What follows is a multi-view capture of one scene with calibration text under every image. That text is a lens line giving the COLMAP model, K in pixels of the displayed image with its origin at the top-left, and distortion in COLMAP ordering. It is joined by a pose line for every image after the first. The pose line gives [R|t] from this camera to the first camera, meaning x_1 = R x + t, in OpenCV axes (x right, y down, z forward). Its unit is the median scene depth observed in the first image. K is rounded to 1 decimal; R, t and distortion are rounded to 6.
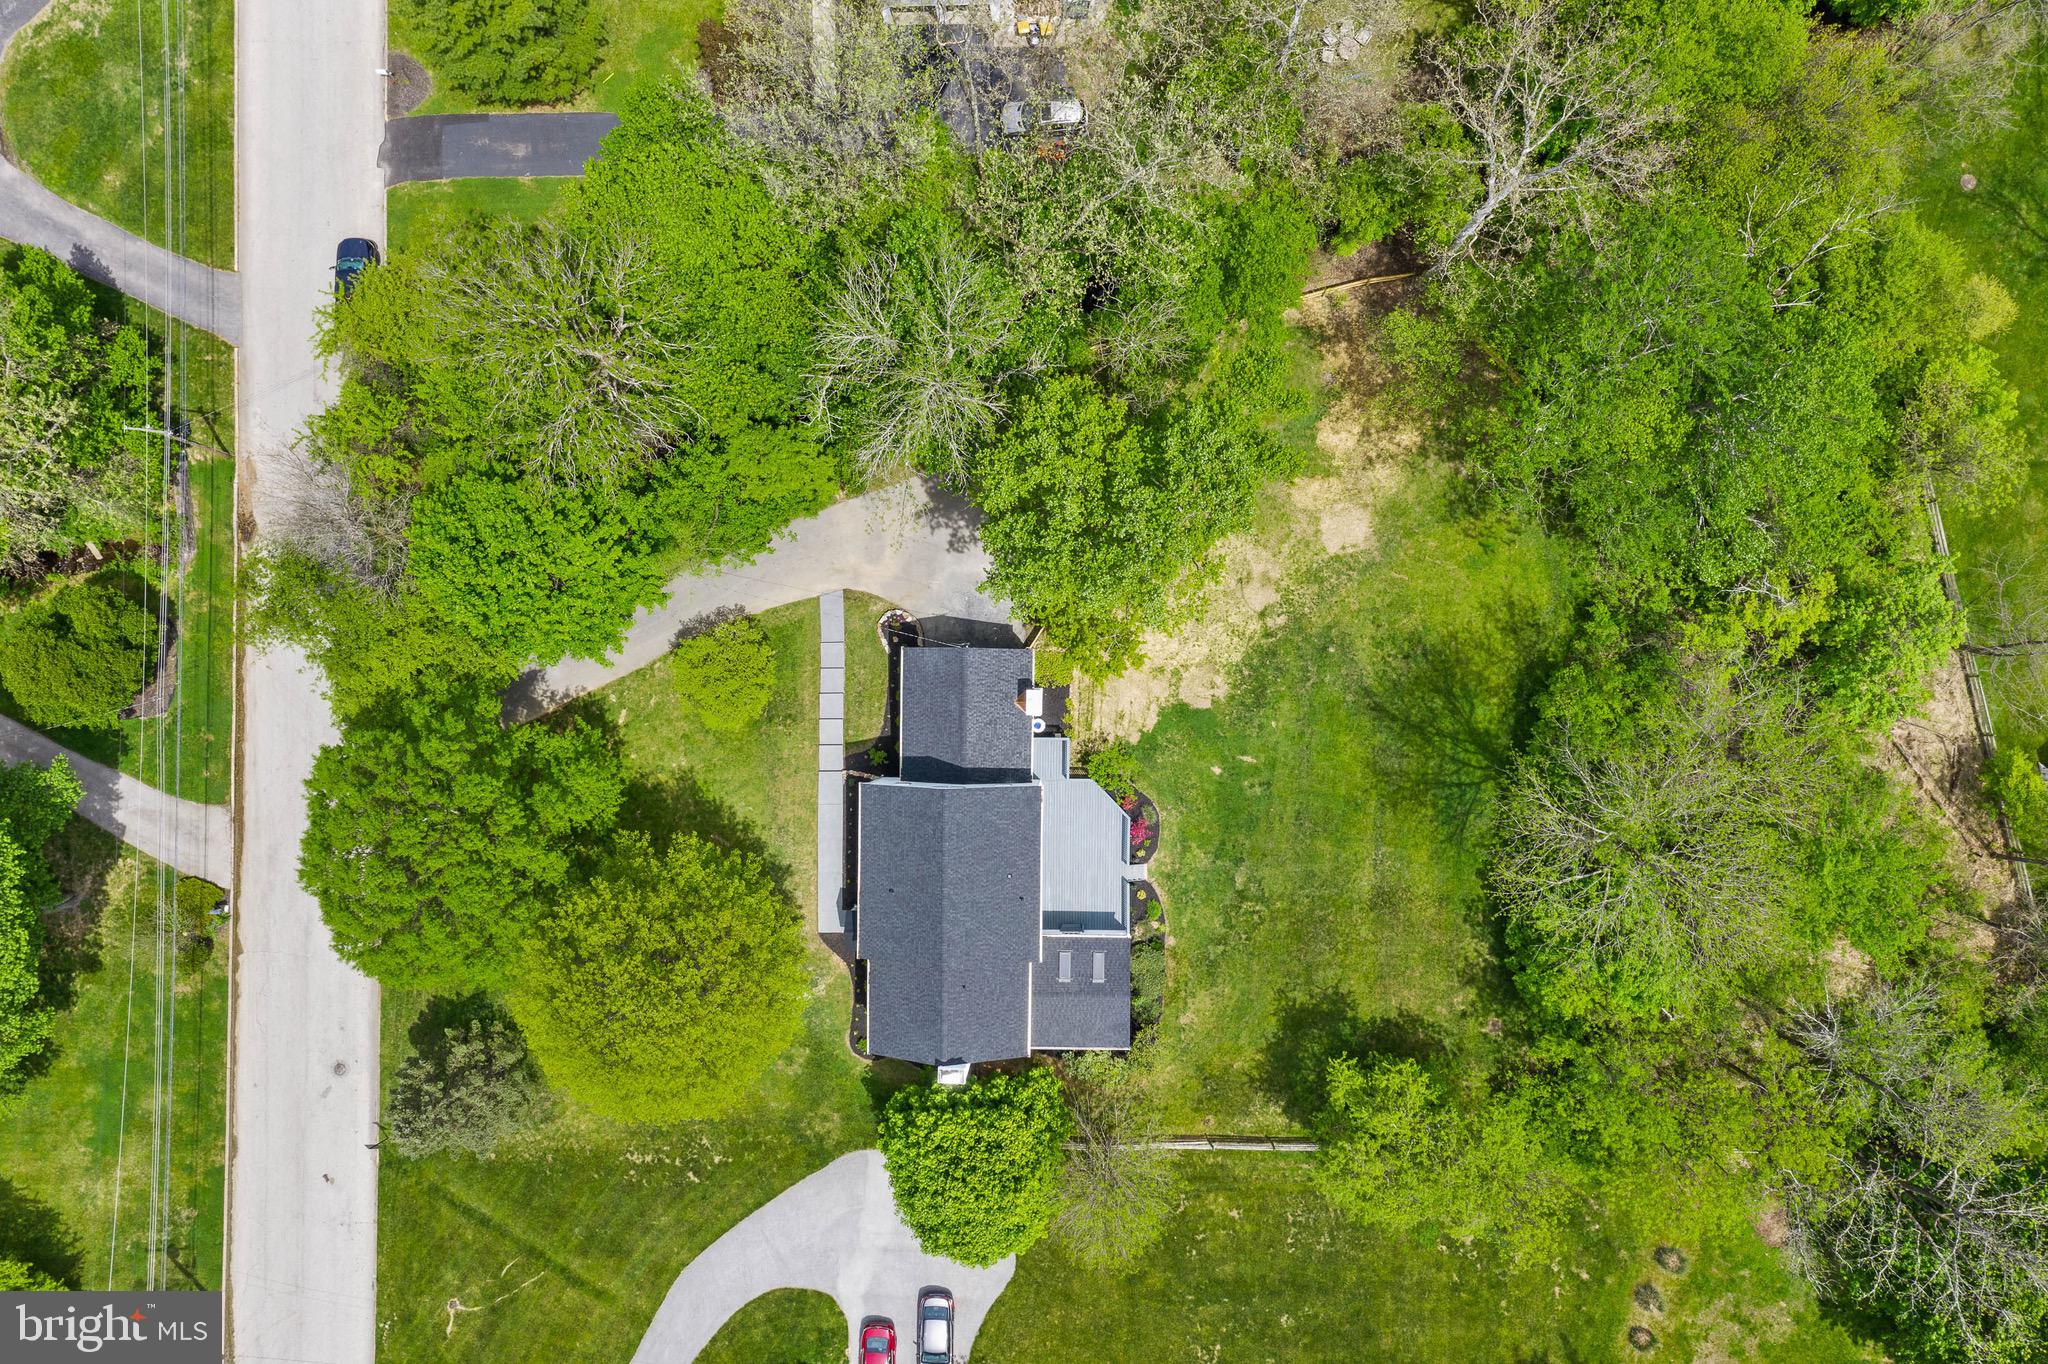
lens RADIAL K [[1621.4, 0, 1020.4], [0, 1621.4, 678.0], [0, 0, 1]] dist [-0.029567, 0.010429]
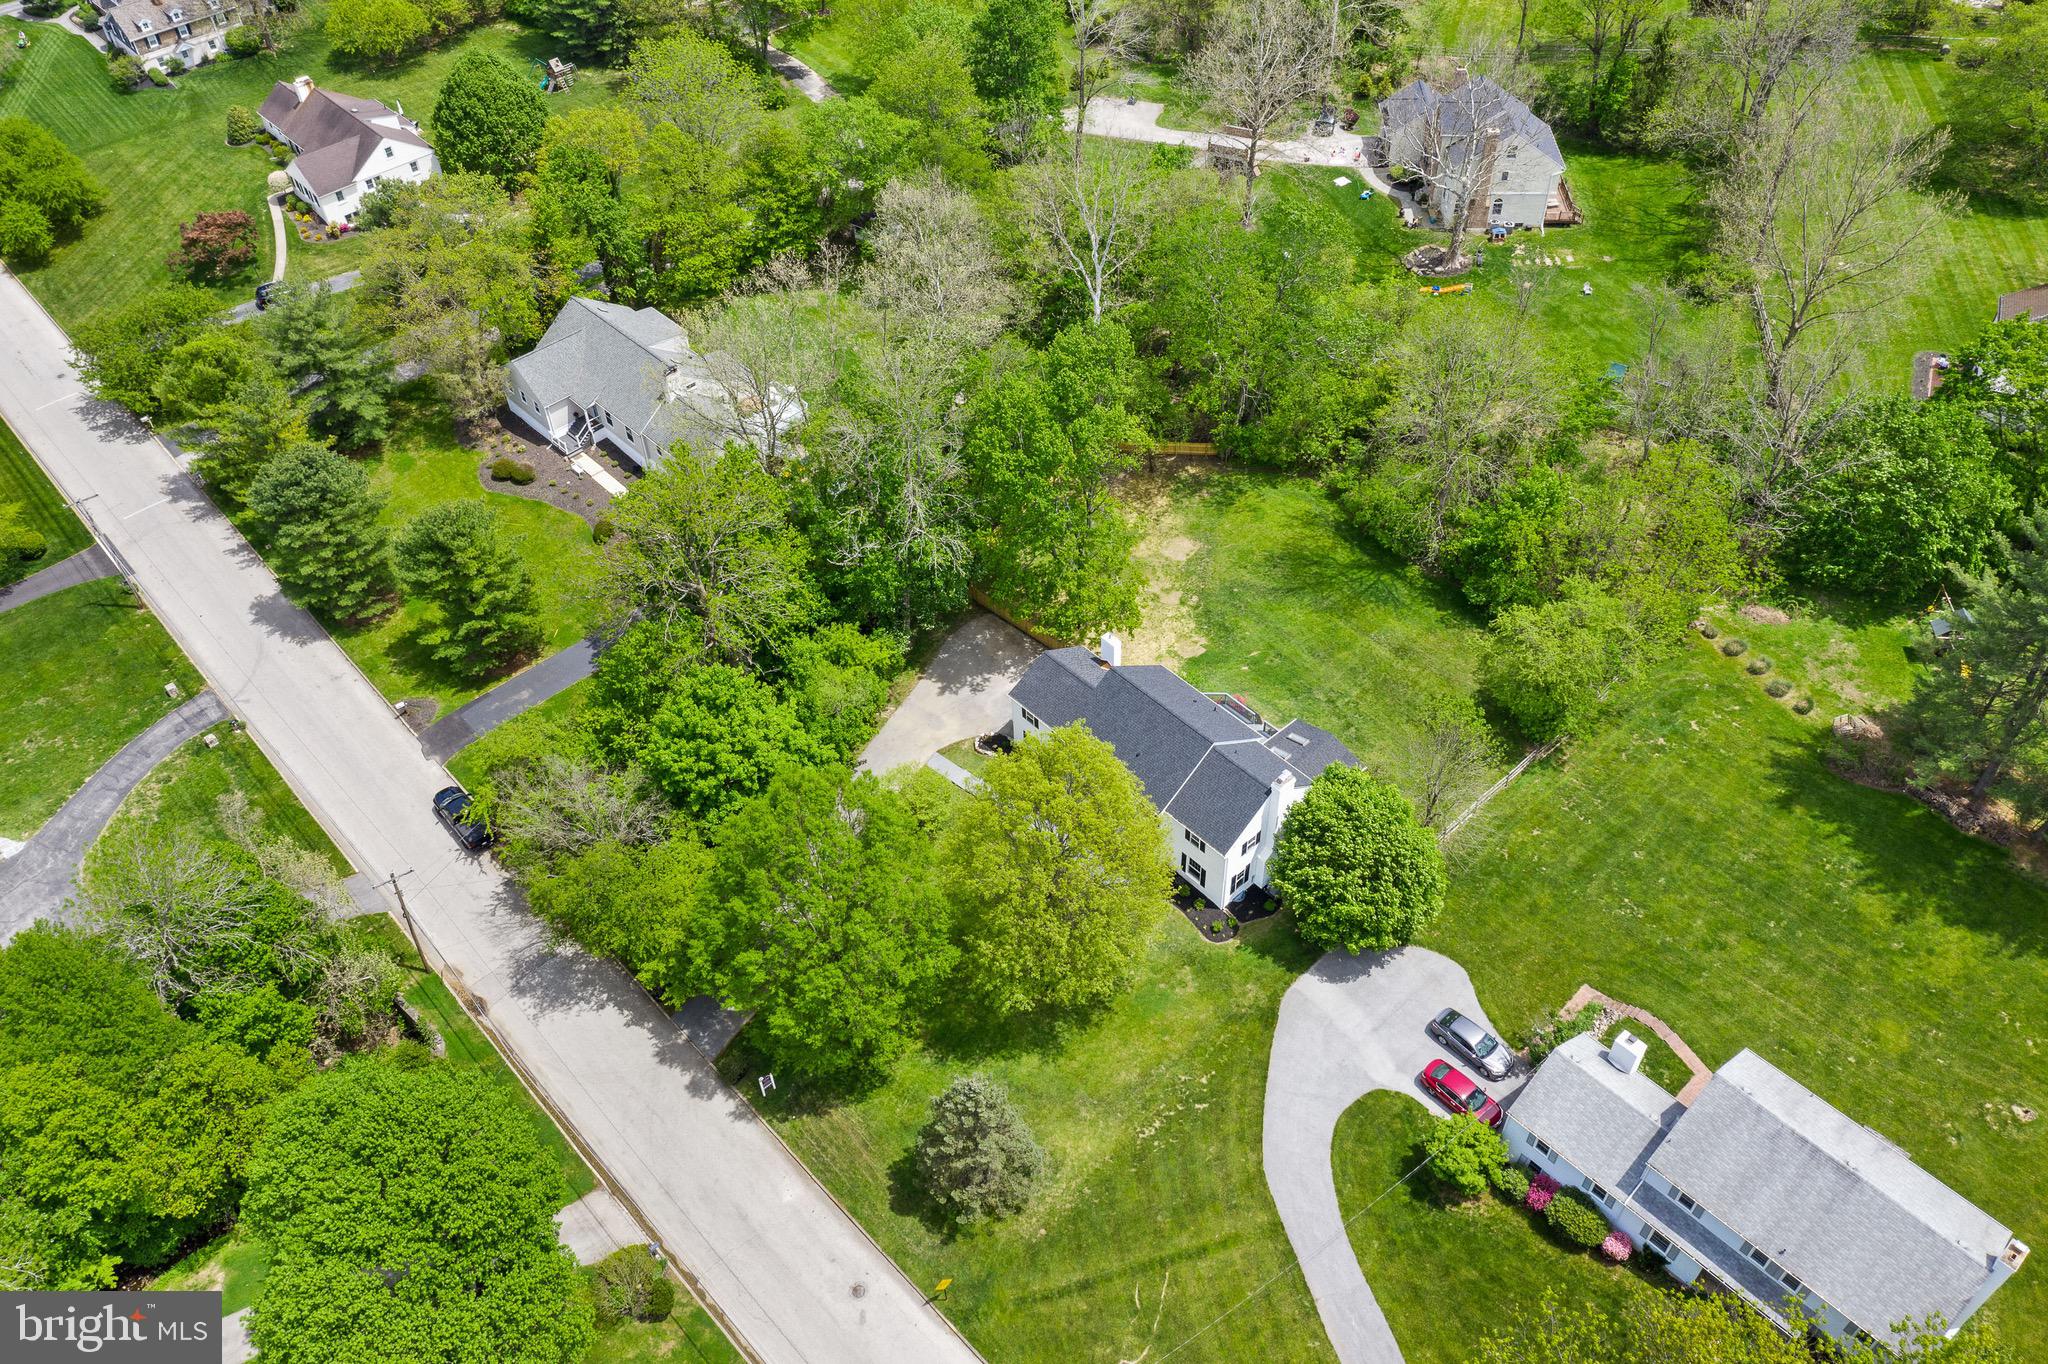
lens RADIAL K [[1621.4, 0, 1026.4], [0, 1621.4, 678.4], [0, 0, 1]] dist [-0.029567, 0.010429]
pose [[0.734614, -0.469786, 0.489533, -0.653044], [0.678446, 0.500849, -0.537458, 0.644243], [0.007308, 0.726946, 0.686655, 0.104138]]
